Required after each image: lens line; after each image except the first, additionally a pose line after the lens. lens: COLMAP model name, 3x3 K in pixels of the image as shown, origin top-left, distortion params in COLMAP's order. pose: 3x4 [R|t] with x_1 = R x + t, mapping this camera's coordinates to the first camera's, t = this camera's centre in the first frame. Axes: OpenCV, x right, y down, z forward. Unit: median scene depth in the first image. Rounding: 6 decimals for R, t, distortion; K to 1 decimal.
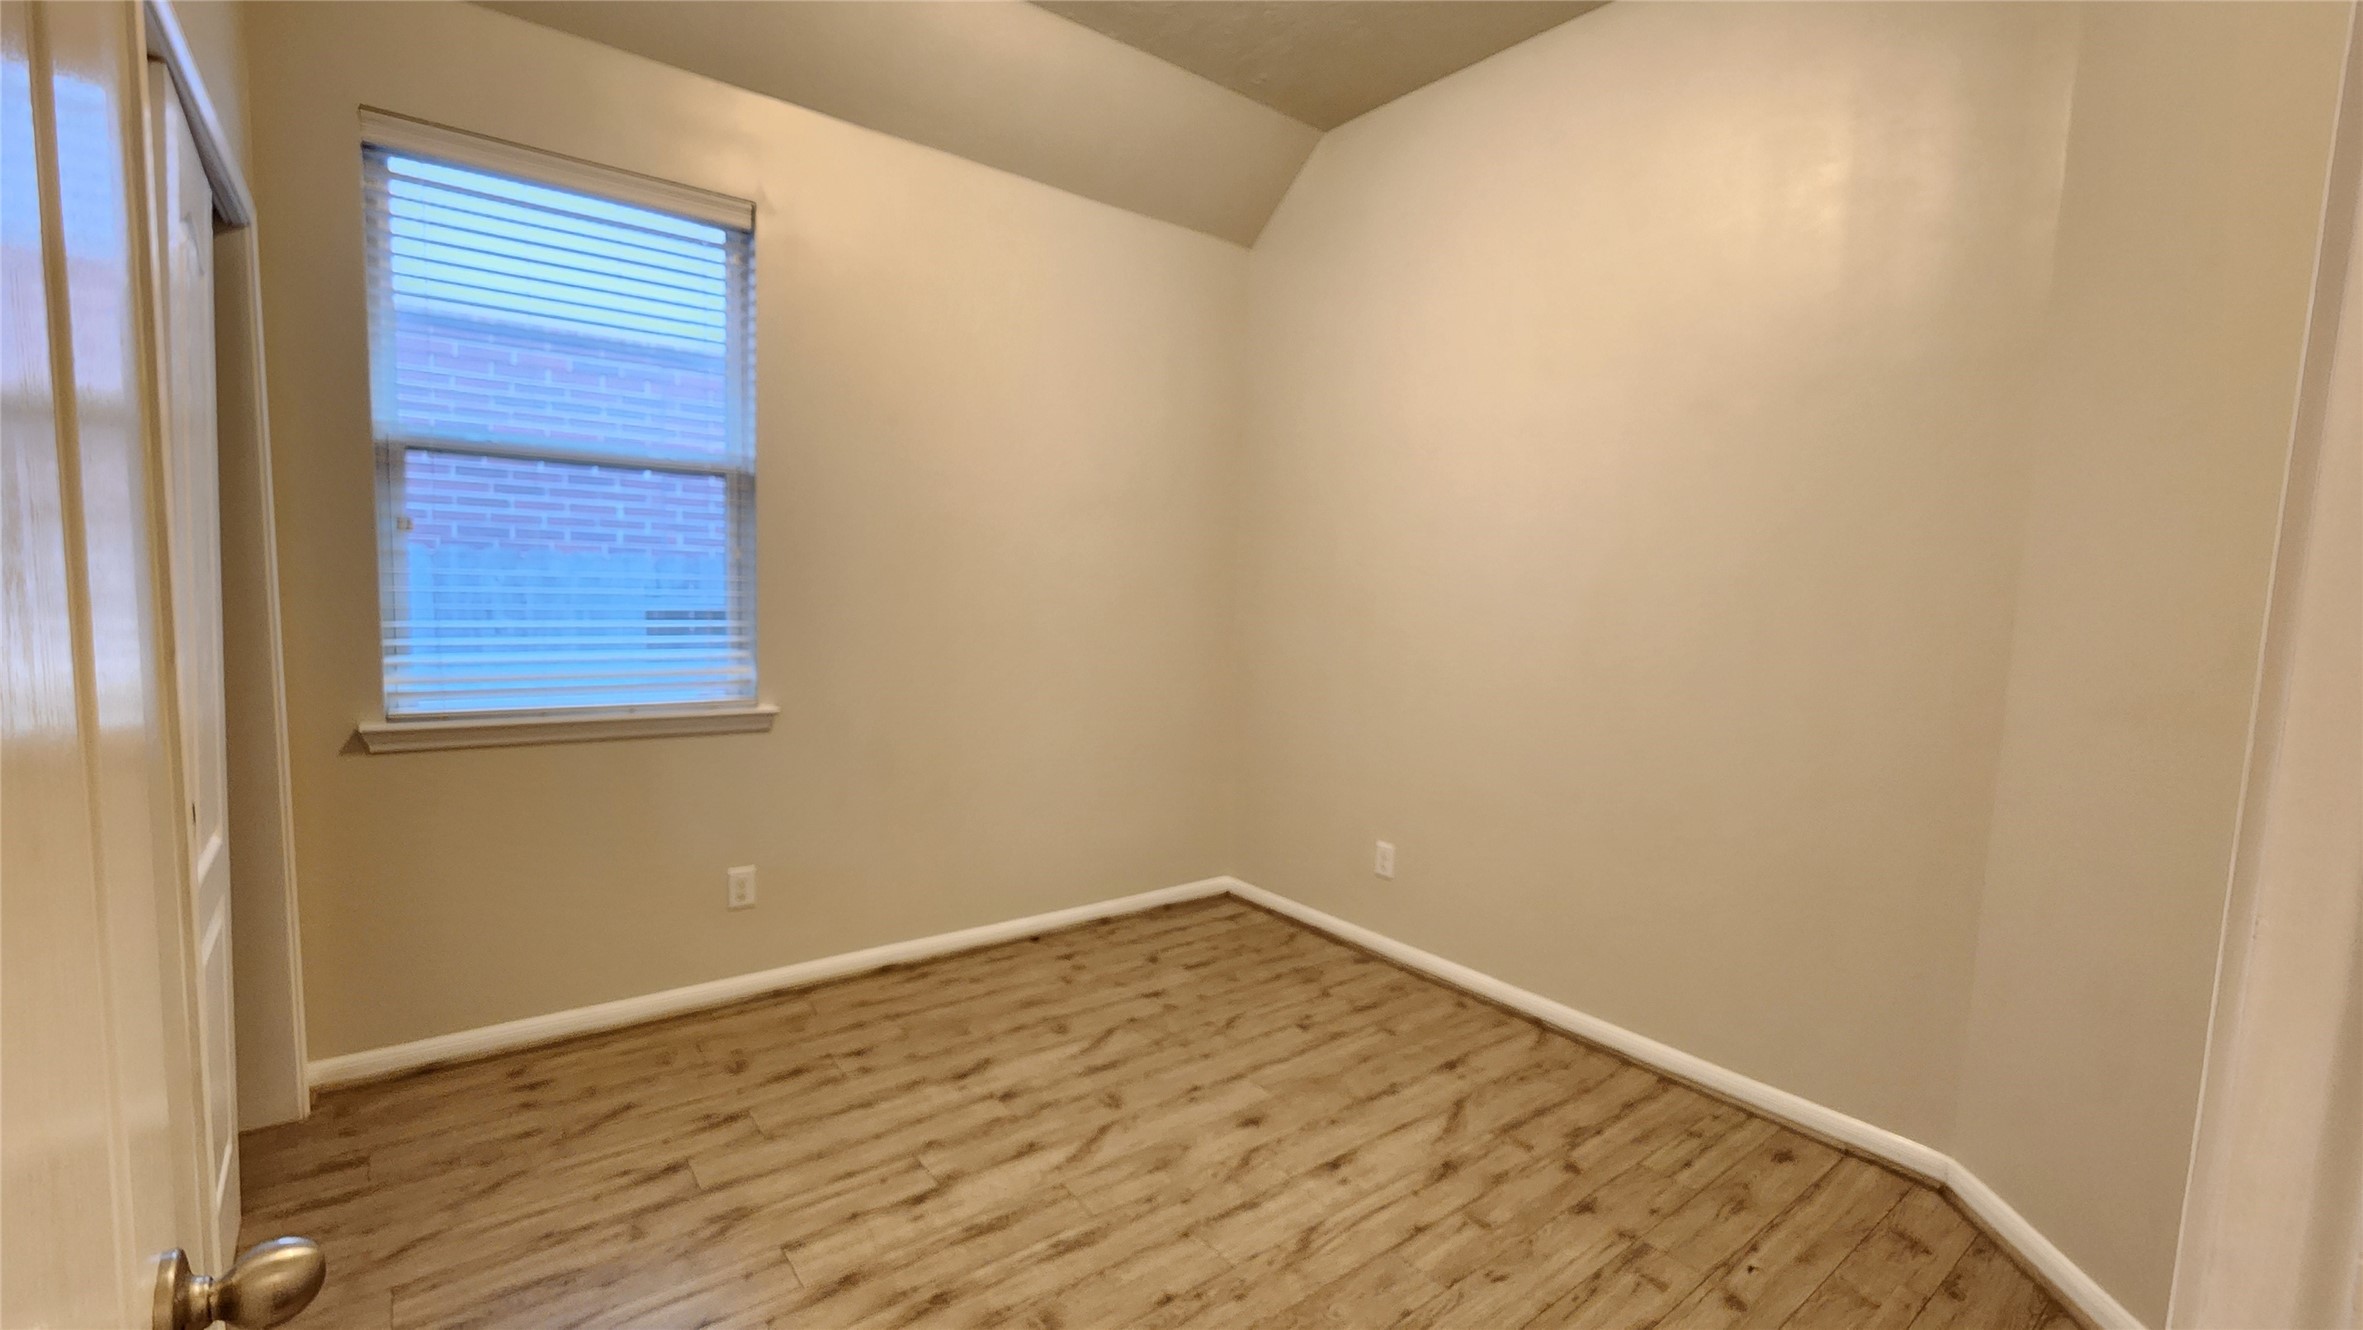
lens RADIAL K [[982.3, 0, 1185.7], [0, 982.3, 677.3], [0, 0, 1]] dist [0.001424, 0.000196]
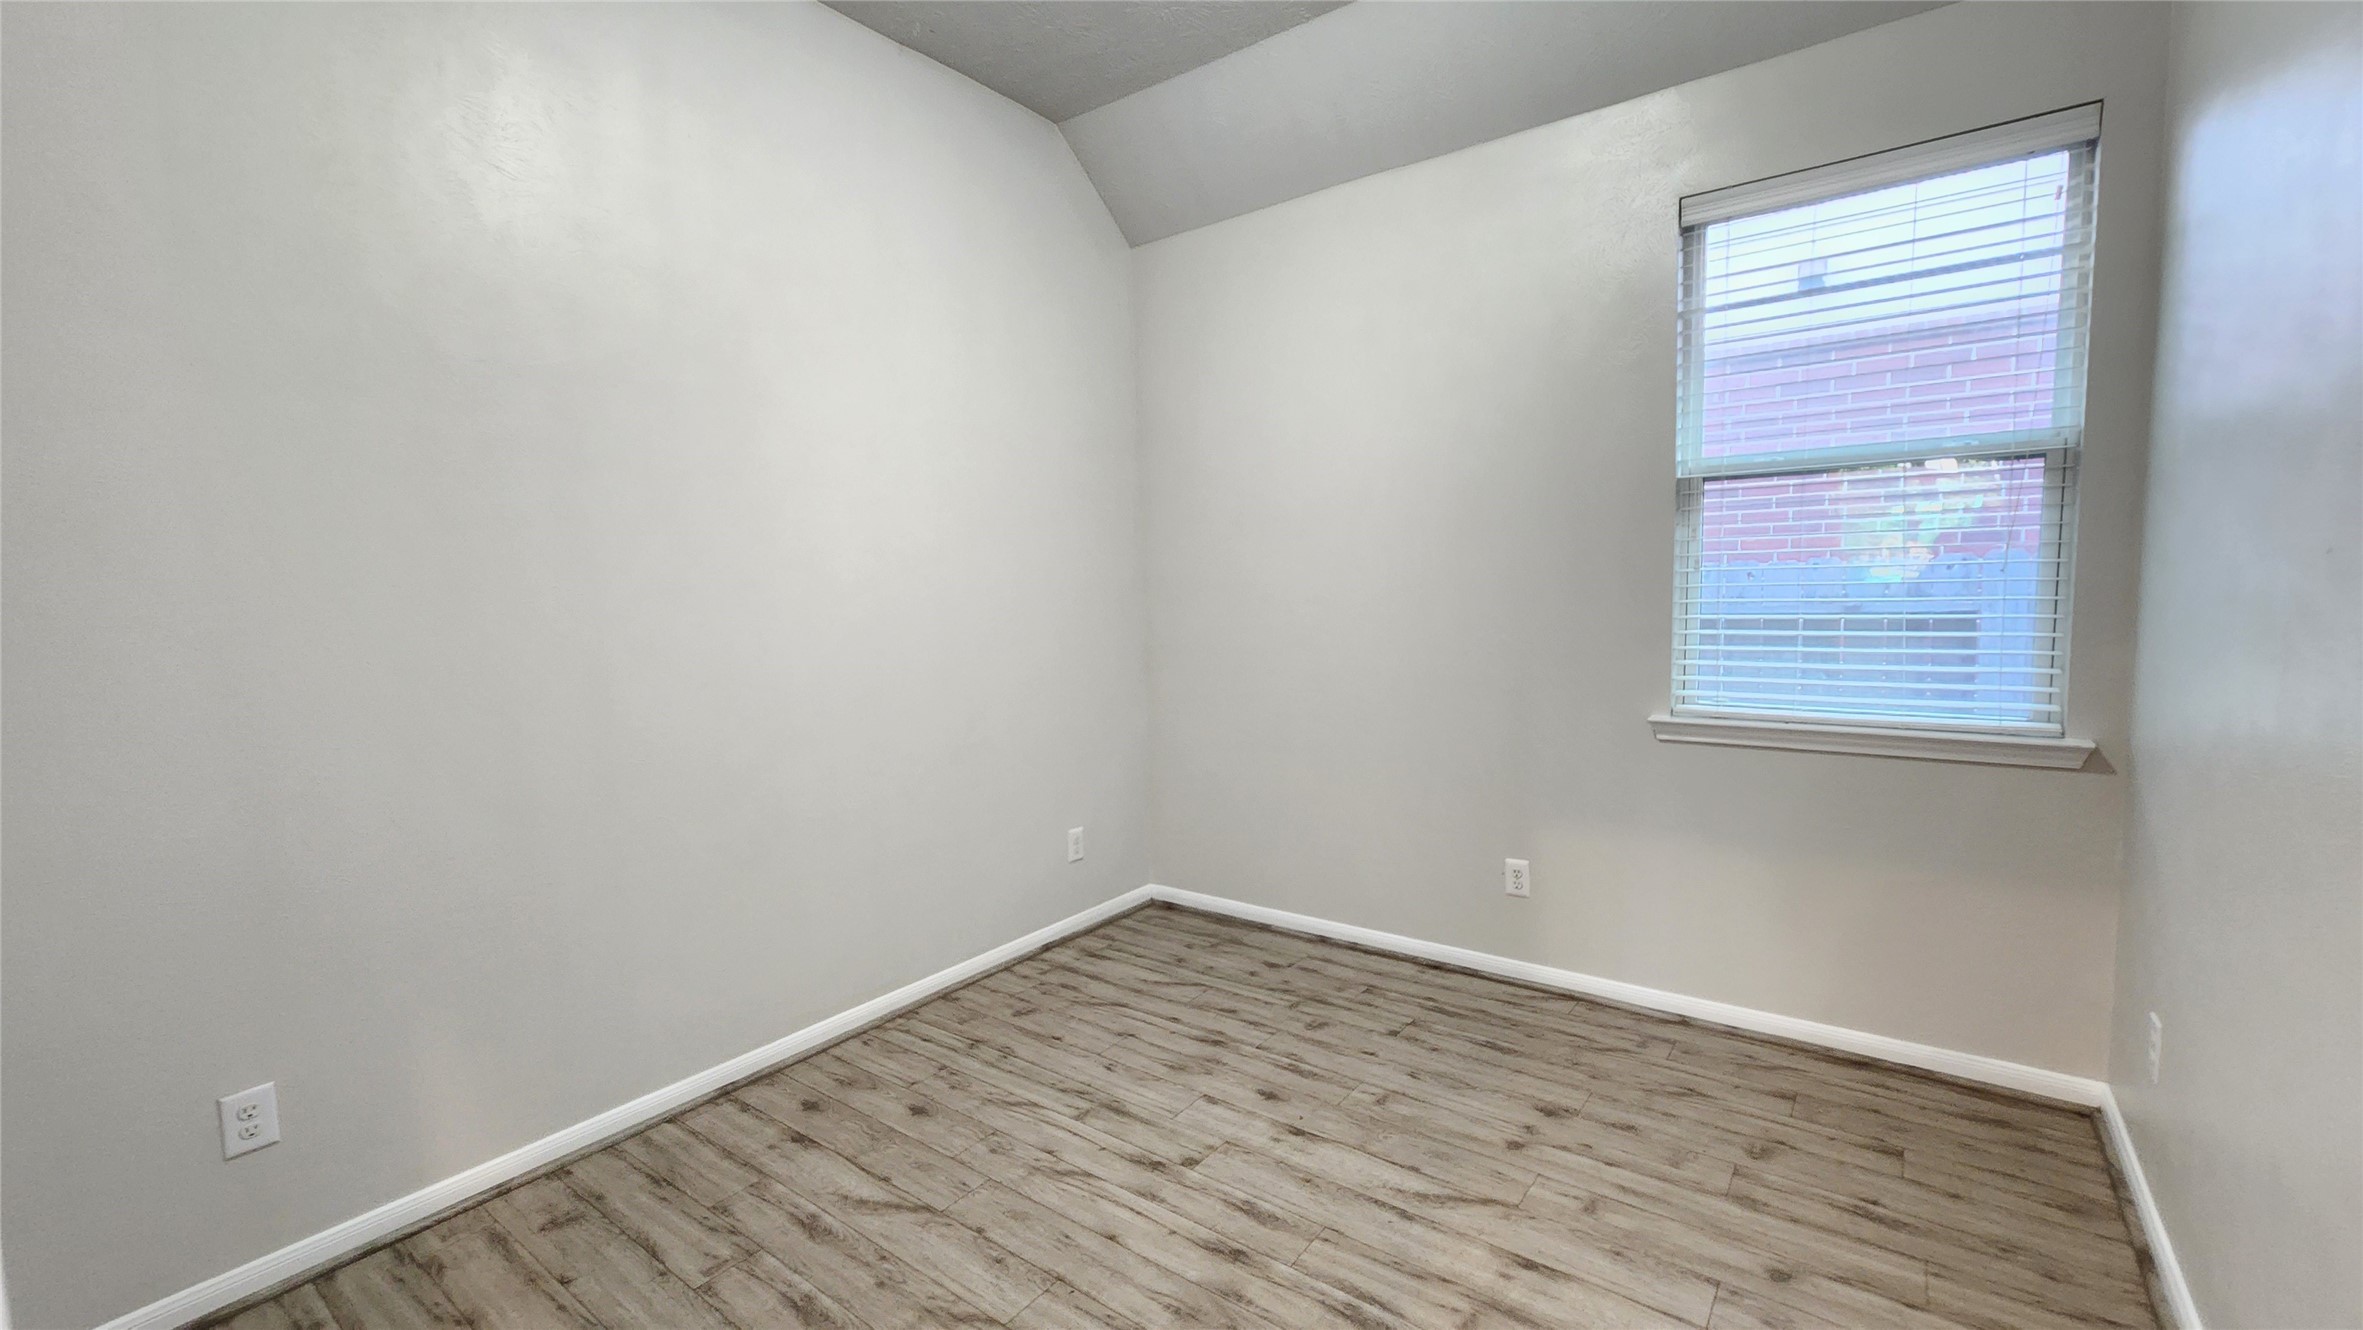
lens RADIAL K [[974.6, 0, 1183.1], [0, 974.6, 675.1], [0, 0, 1]] dist [-0.002272, 0.000030]
pose [[0.260956, 0.047483, -0.964182, 0.158868], [-0.059943, 0.997659, 0.032908, -0.005786], [0.963488, 0.049209, 0.263191, 0.127577]]
